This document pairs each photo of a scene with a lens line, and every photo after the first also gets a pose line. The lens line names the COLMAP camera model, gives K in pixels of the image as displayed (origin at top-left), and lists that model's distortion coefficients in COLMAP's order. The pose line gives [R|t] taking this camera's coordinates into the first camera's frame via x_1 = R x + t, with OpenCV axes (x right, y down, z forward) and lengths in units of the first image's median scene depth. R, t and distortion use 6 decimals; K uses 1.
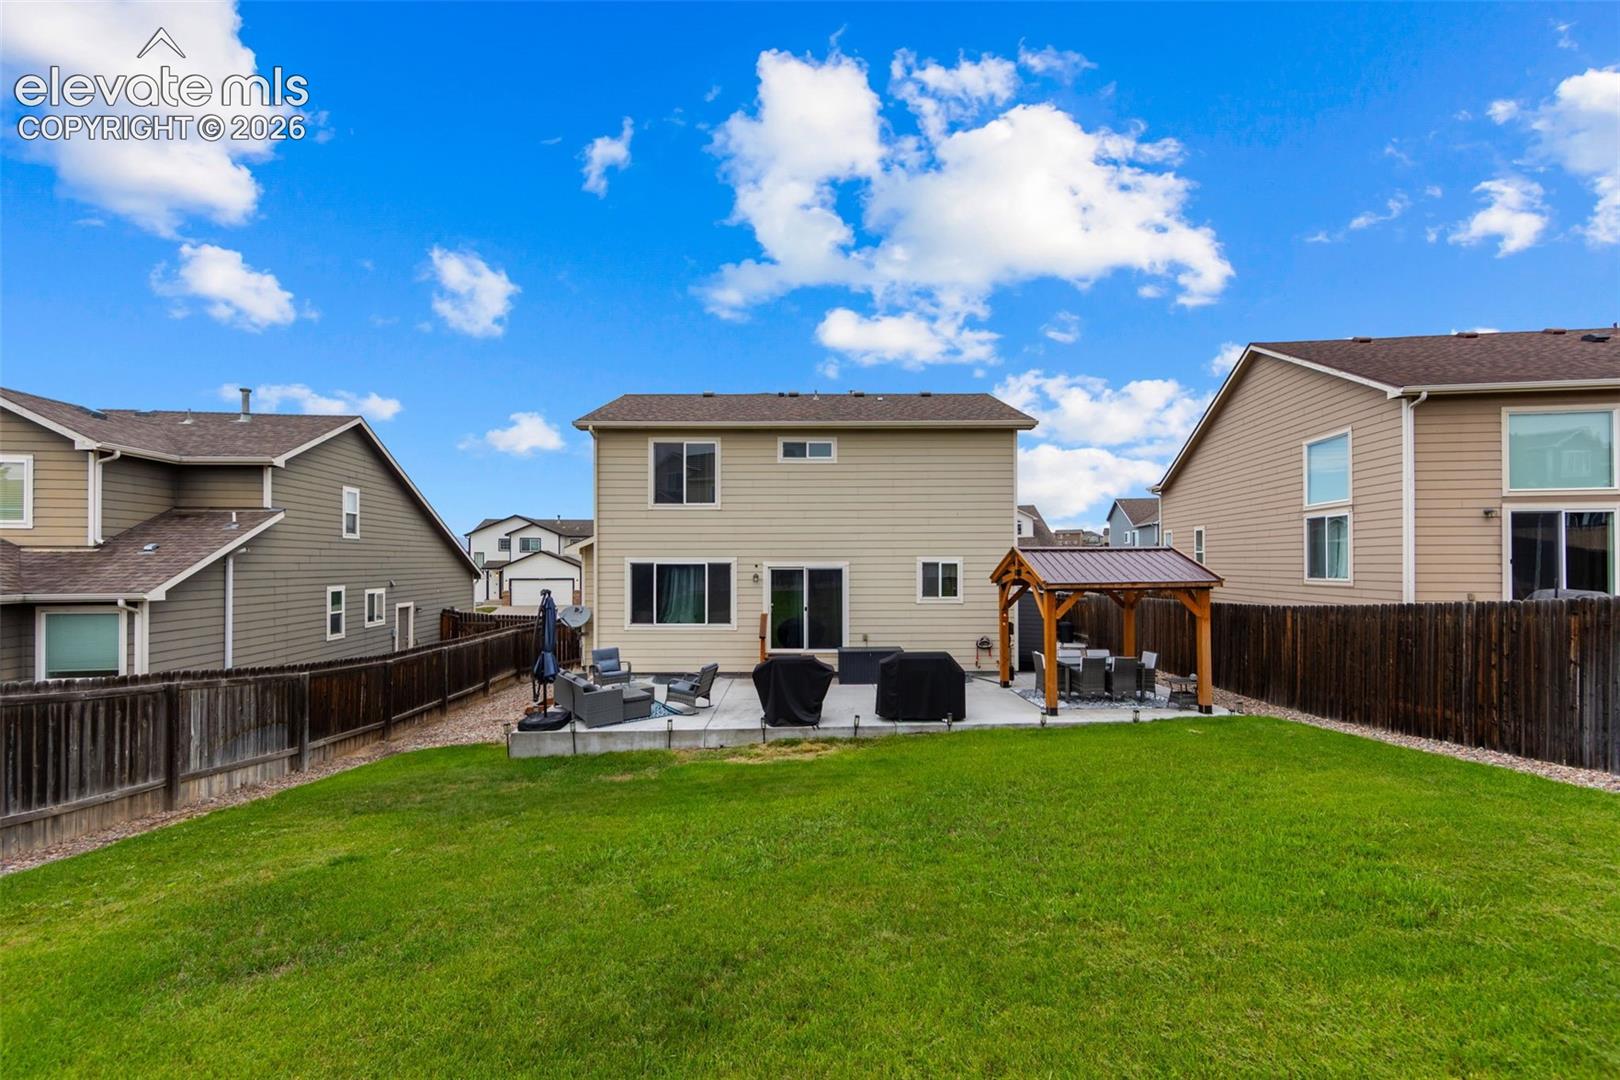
lens RADIAL K [[646.9, 0, 805.0], [0, 646.9, 541.4], [0, 0, 1]] dist [-0.001537, 0.000132]
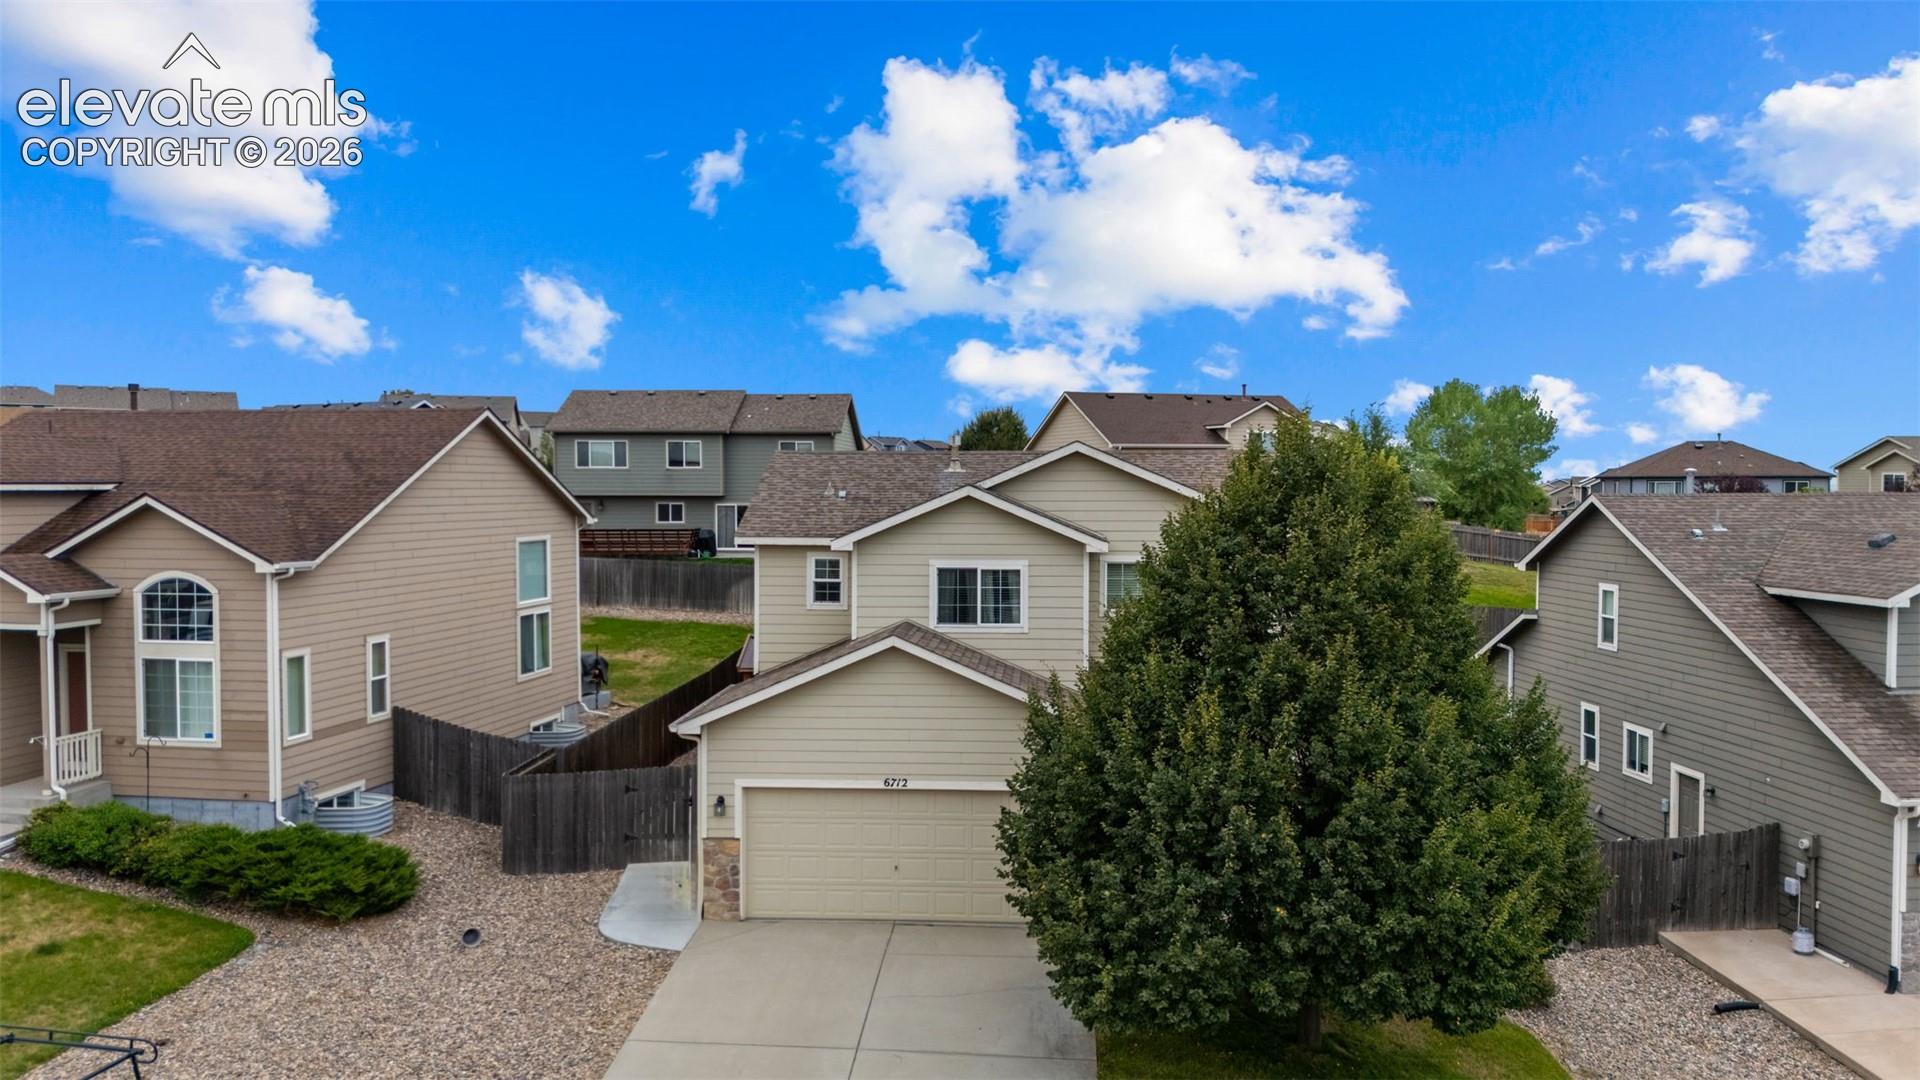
lens RADIAL K [[1373.6, 0, 953.8], [0, 1373.6, 541.8], [0, 0, 1]] dist [-0.001546, -0.001389]
pose [[0.999989, 0.004635, 0.000524, 0.027229], [-0.004624, 0.999810, -0.018925, -0.041429], [-0.000612, 0.018922, 0.999821, -0.918202]]
